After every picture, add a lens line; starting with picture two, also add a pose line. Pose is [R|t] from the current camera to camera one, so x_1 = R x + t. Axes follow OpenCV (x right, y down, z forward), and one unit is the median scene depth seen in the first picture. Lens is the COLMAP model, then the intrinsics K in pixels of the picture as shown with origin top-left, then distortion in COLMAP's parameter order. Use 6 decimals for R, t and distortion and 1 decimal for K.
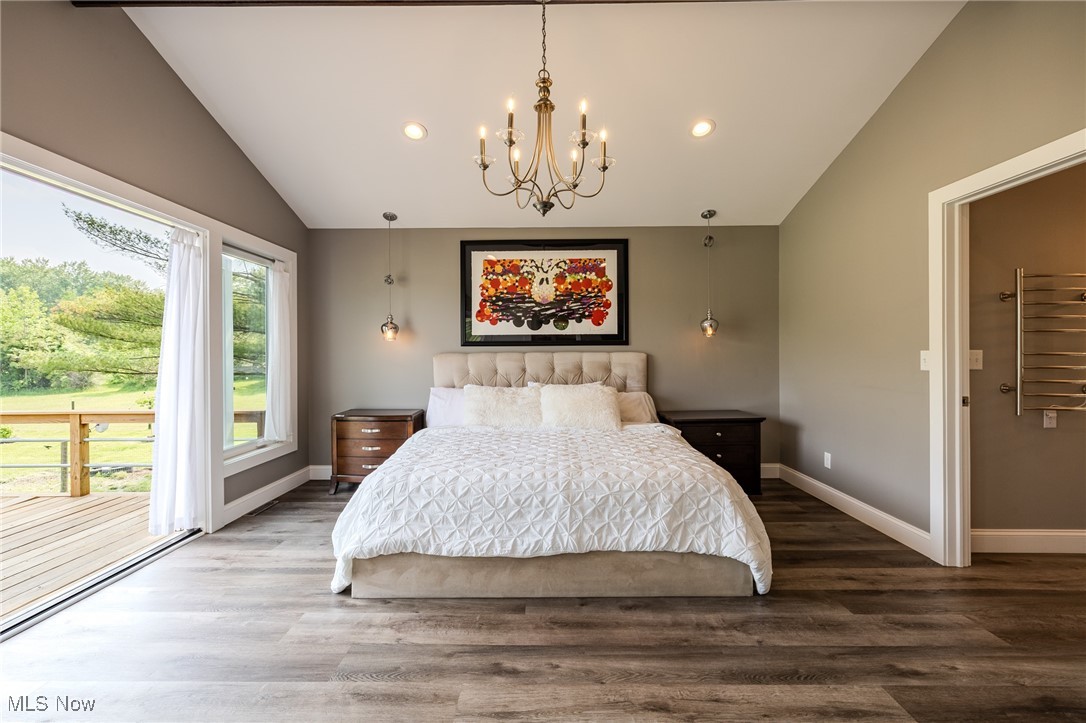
lens RADIAL K [[458.5, 0, 541.9], [0, 458.5, 355.1], [0, 0, 1]] dist [0.002150, 0.000175]
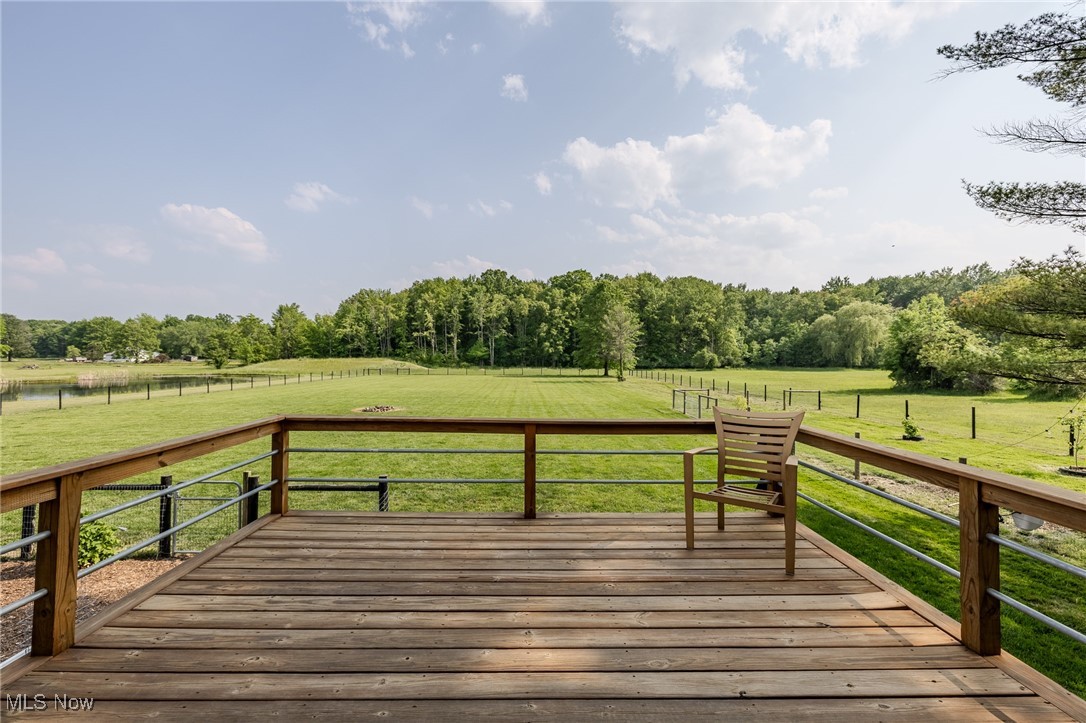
lens RADIAL K [[458.5, 0, 541.9], [0, 458.5, 355.1], [0, 0, 1]] dist [0.002150, 0.000175]
pose [[0.019892, -0.001673, -0.999801, -0.090741], [-0.004494, 0.999988, -0.001763, 0.002198], [0.999792, 0.004528, 0.019884, 0.090484]]
